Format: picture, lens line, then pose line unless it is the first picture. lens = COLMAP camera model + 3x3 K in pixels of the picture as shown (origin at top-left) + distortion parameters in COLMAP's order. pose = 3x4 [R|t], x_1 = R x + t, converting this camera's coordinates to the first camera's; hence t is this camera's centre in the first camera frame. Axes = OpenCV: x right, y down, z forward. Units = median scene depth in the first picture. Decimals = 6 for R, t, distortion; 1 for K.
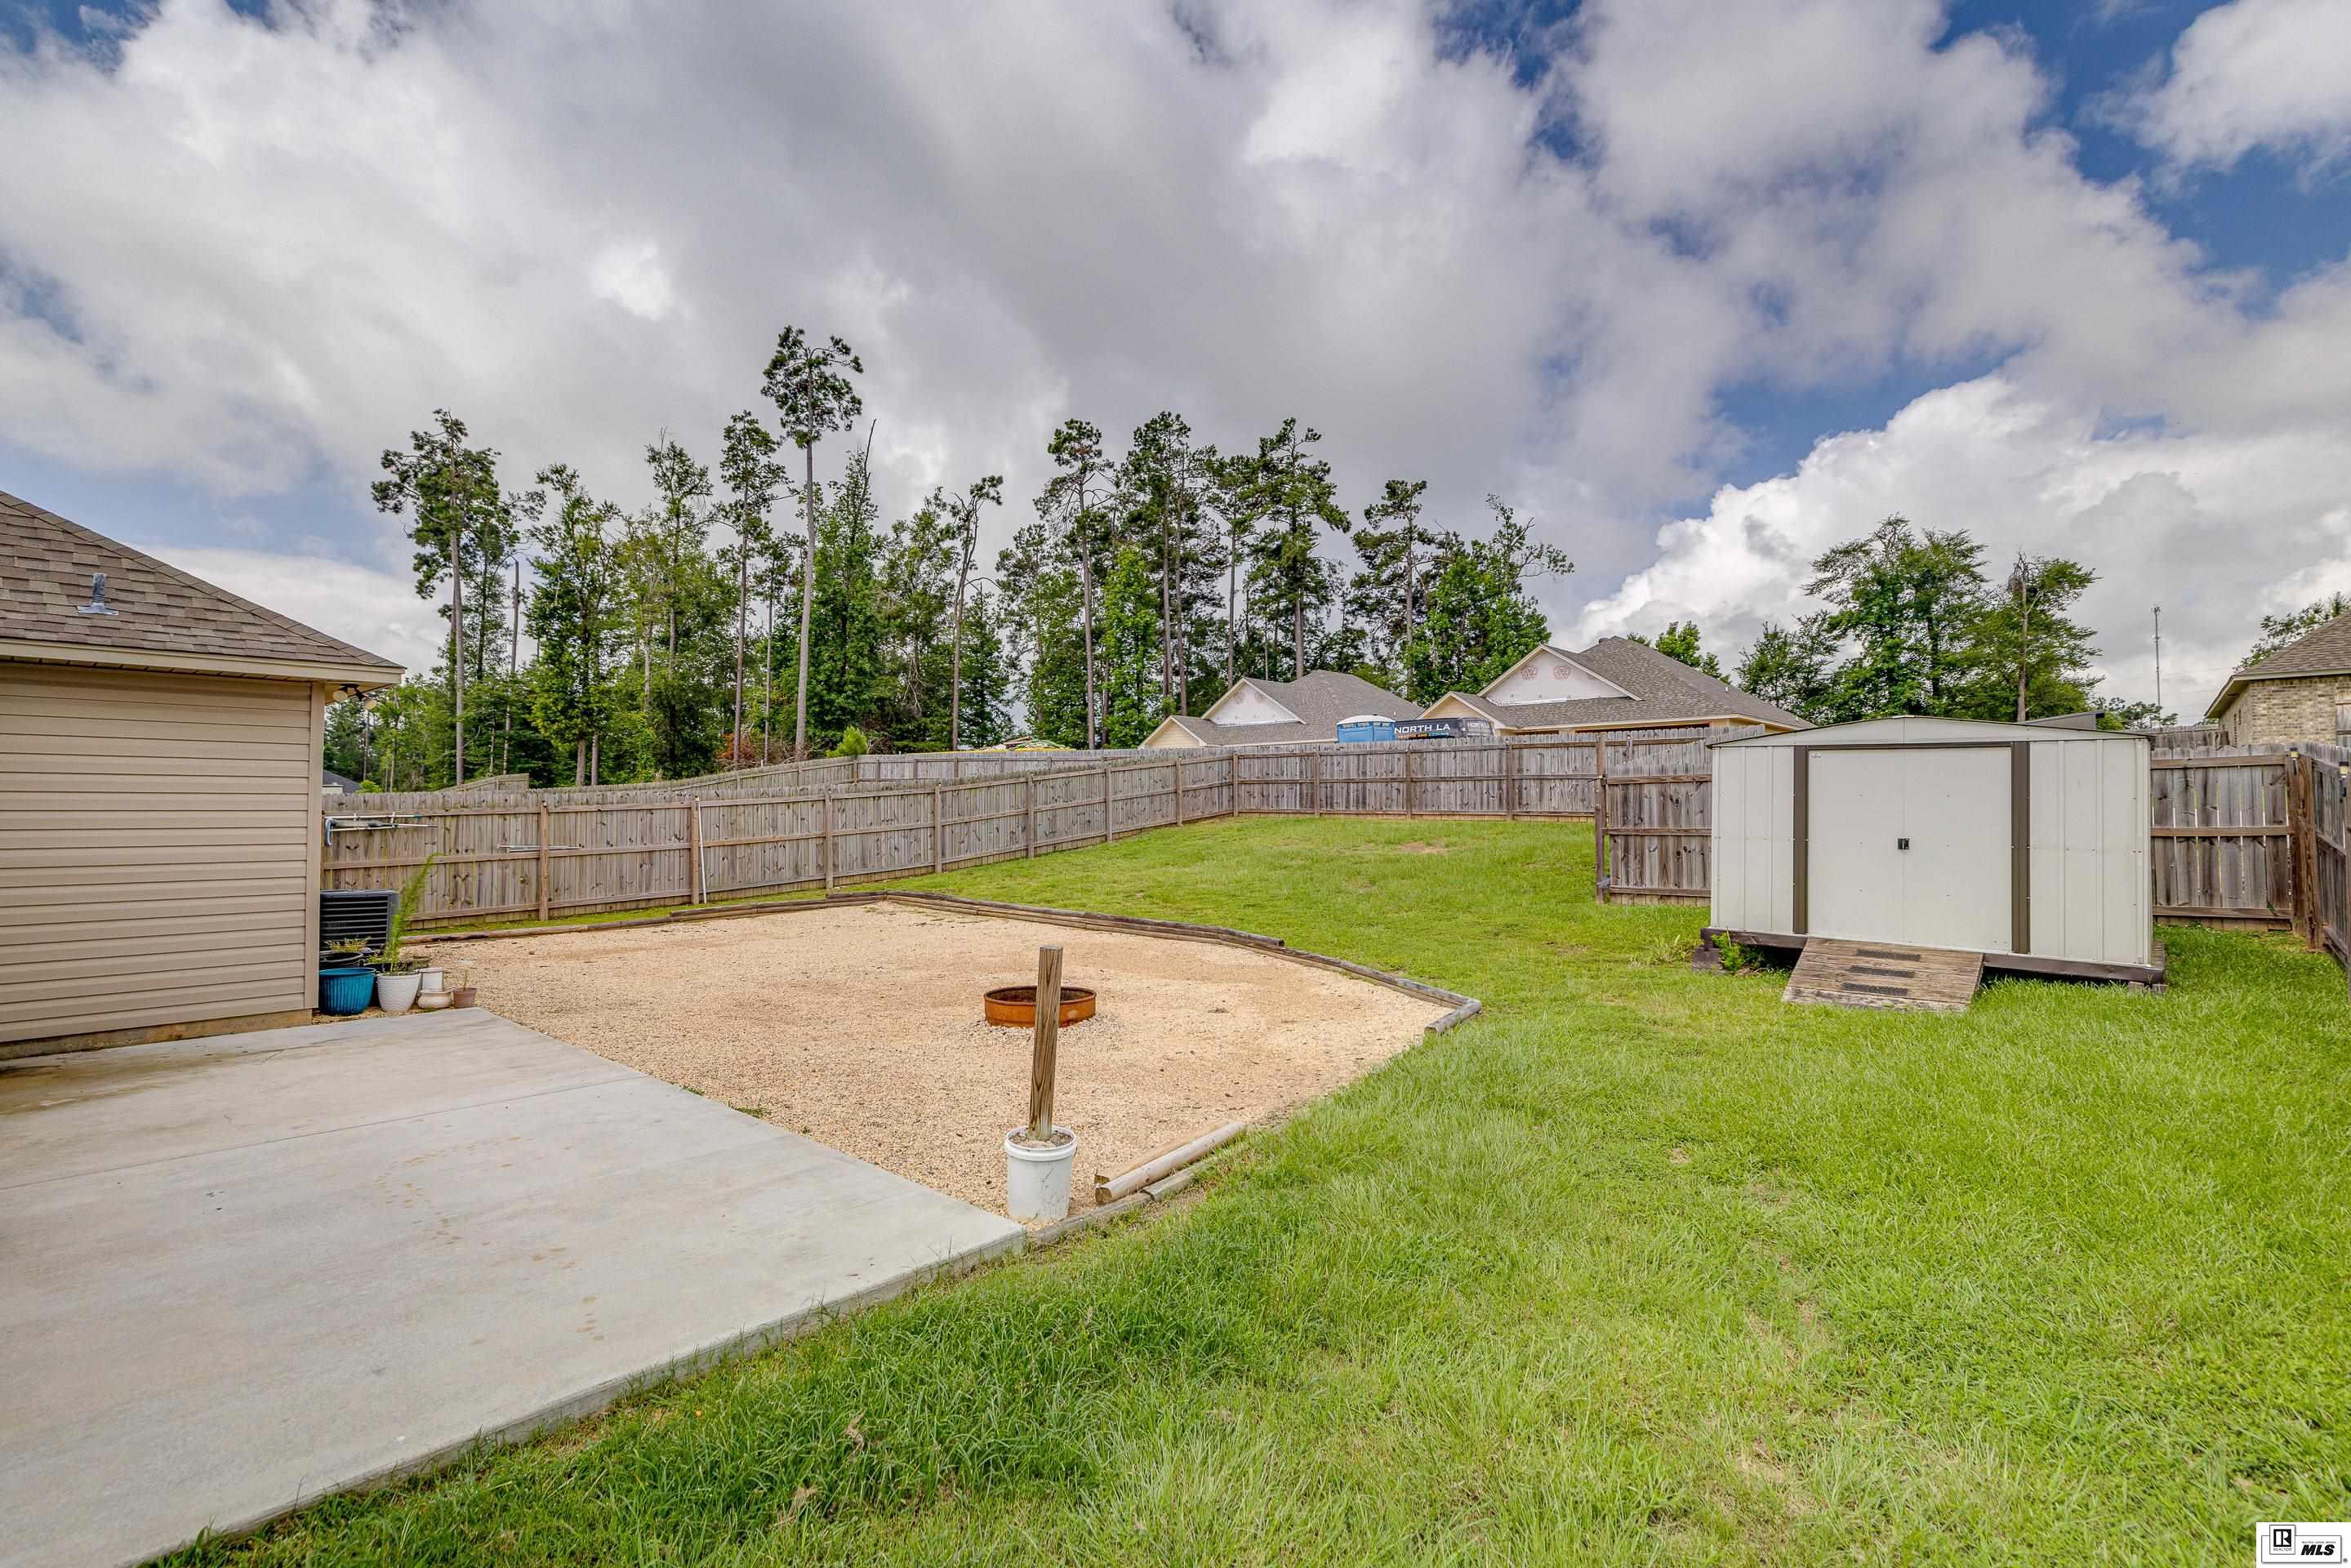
lens RADIAL K [[1047.4, 0, 1158.2], [0, 1047.4, 795.9], [0, 0, 1]] dist [0.010473, -0.002498]
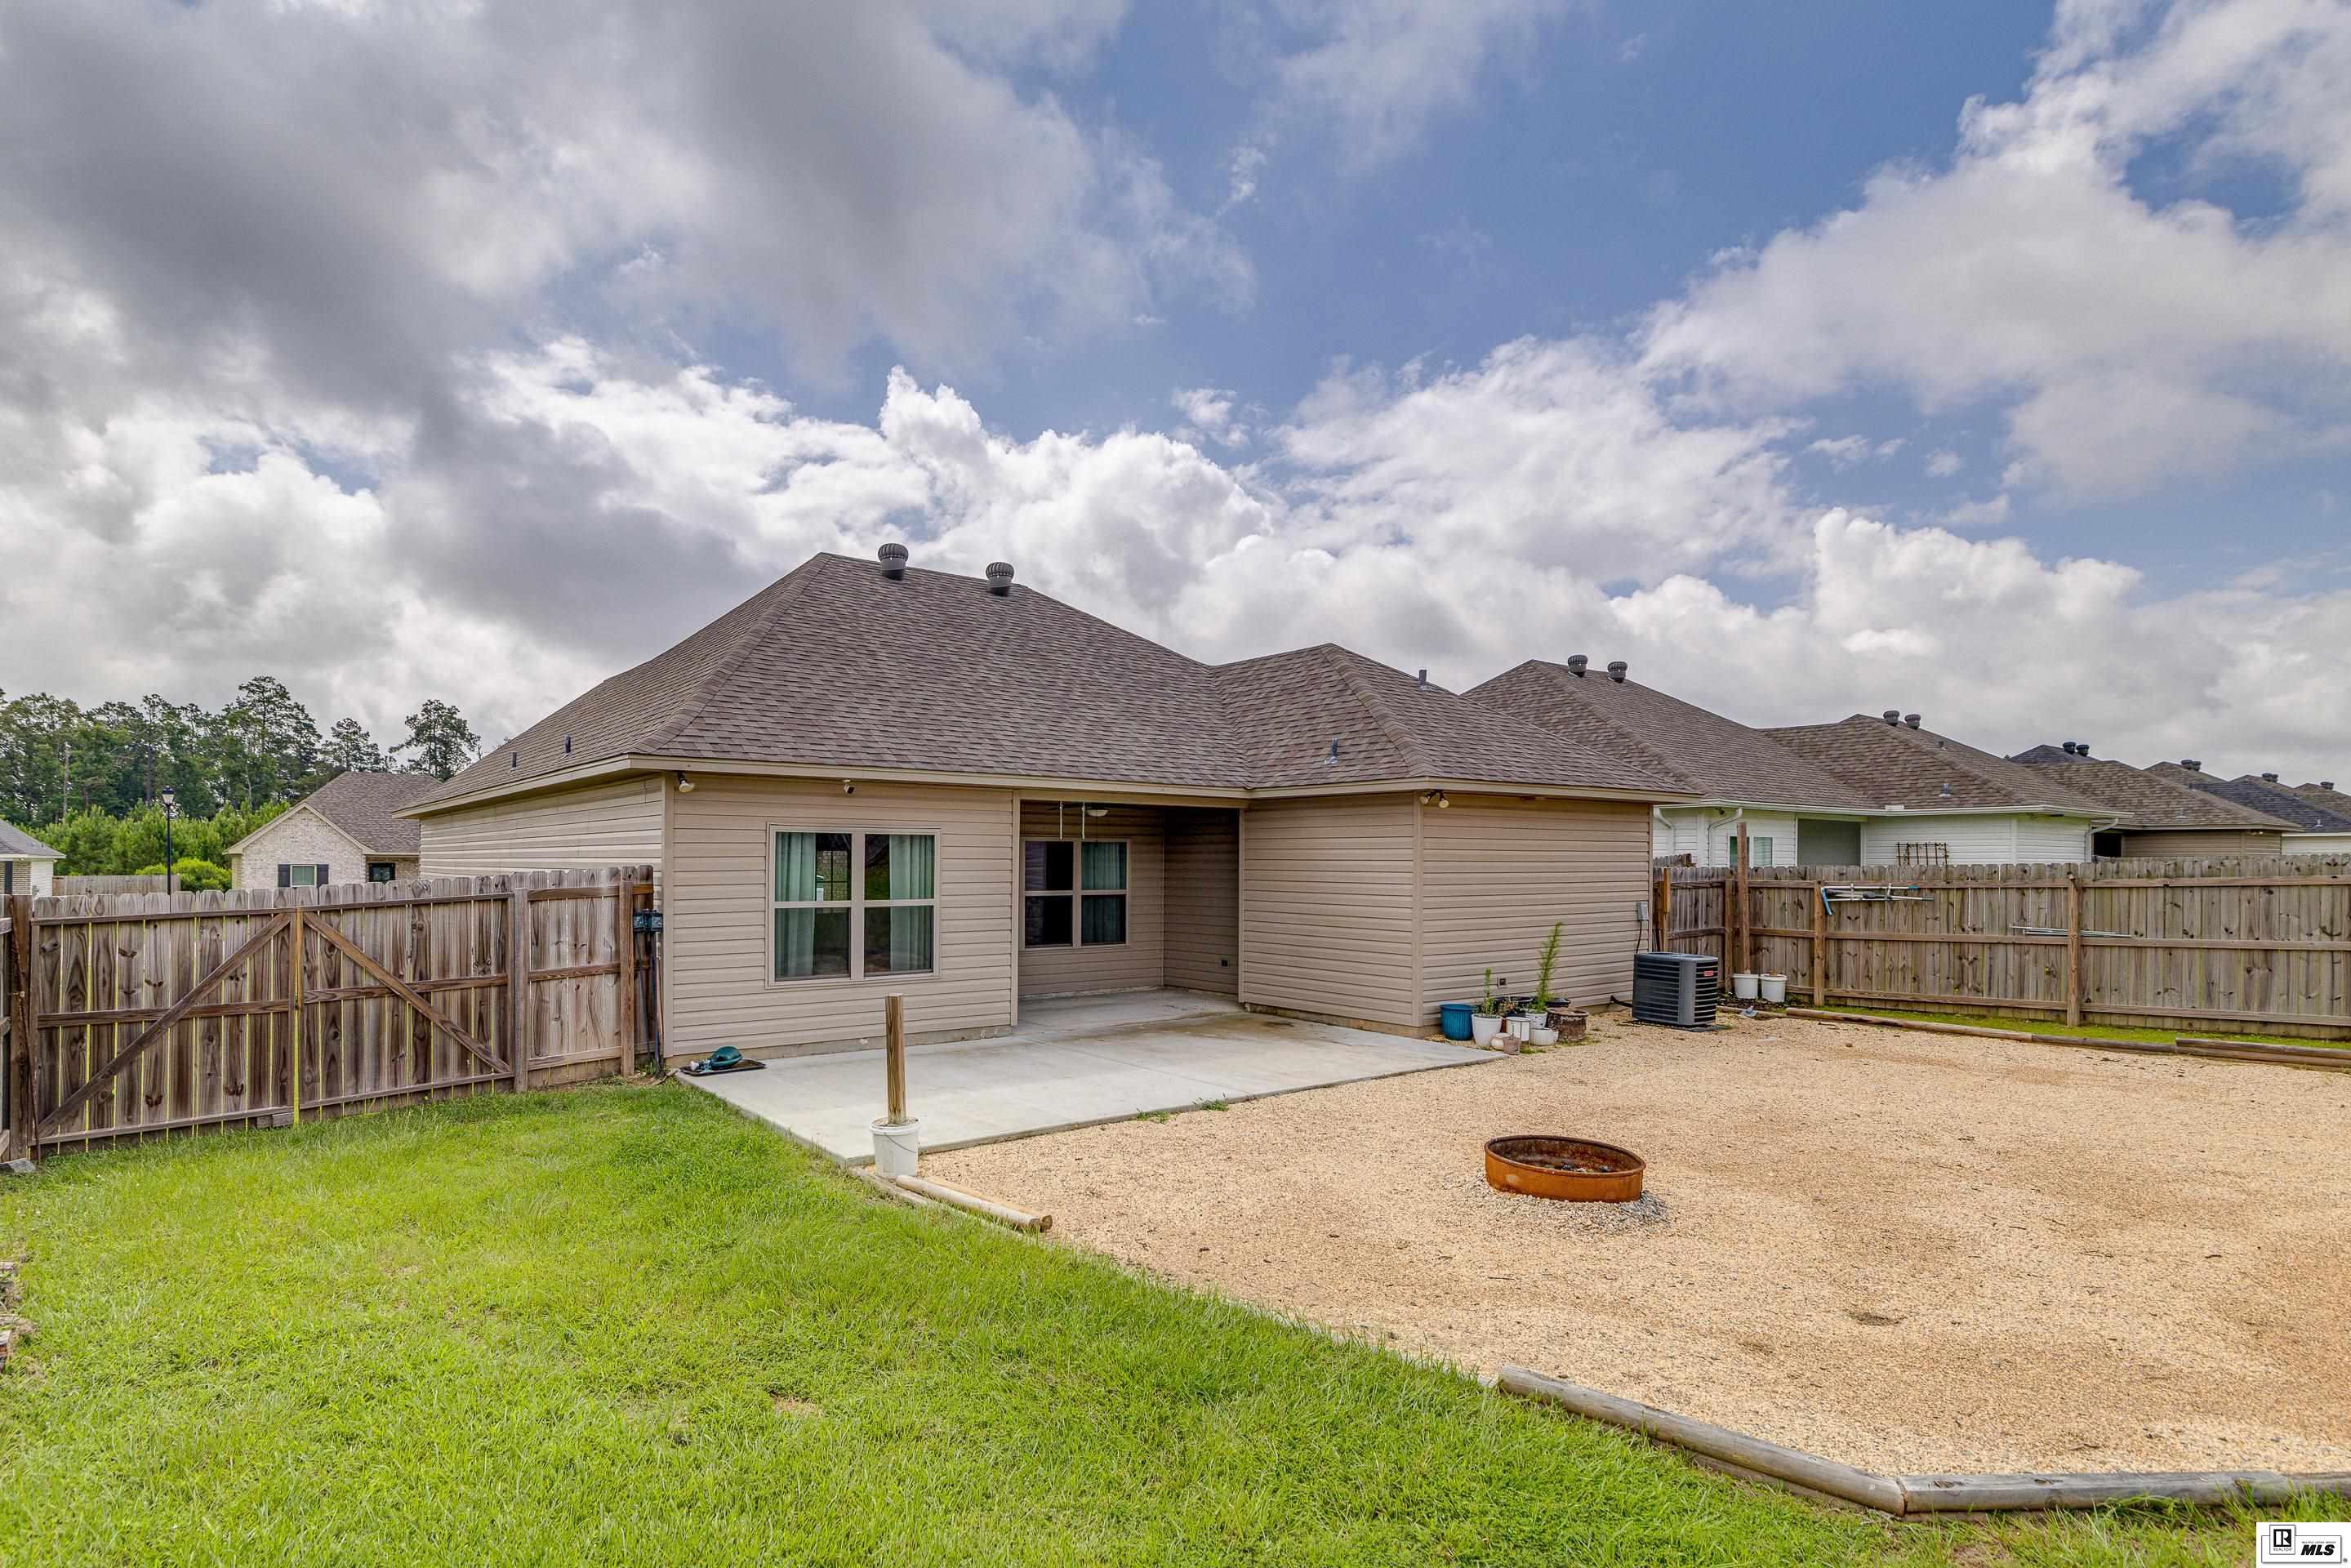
lens RADIAL K [[1135.1, 0, 1163.9], [0, 1135.1, 850.8], [0, 0, 1]] dist [0.017579, 0.000068]
pose [[-0.124366, -0.007823, -0.992206, 0.077320], [0.006354, 0.999942, -0.008680, -0.001850], [0.992216, -0.007384, -0.124309, 0.097430]]
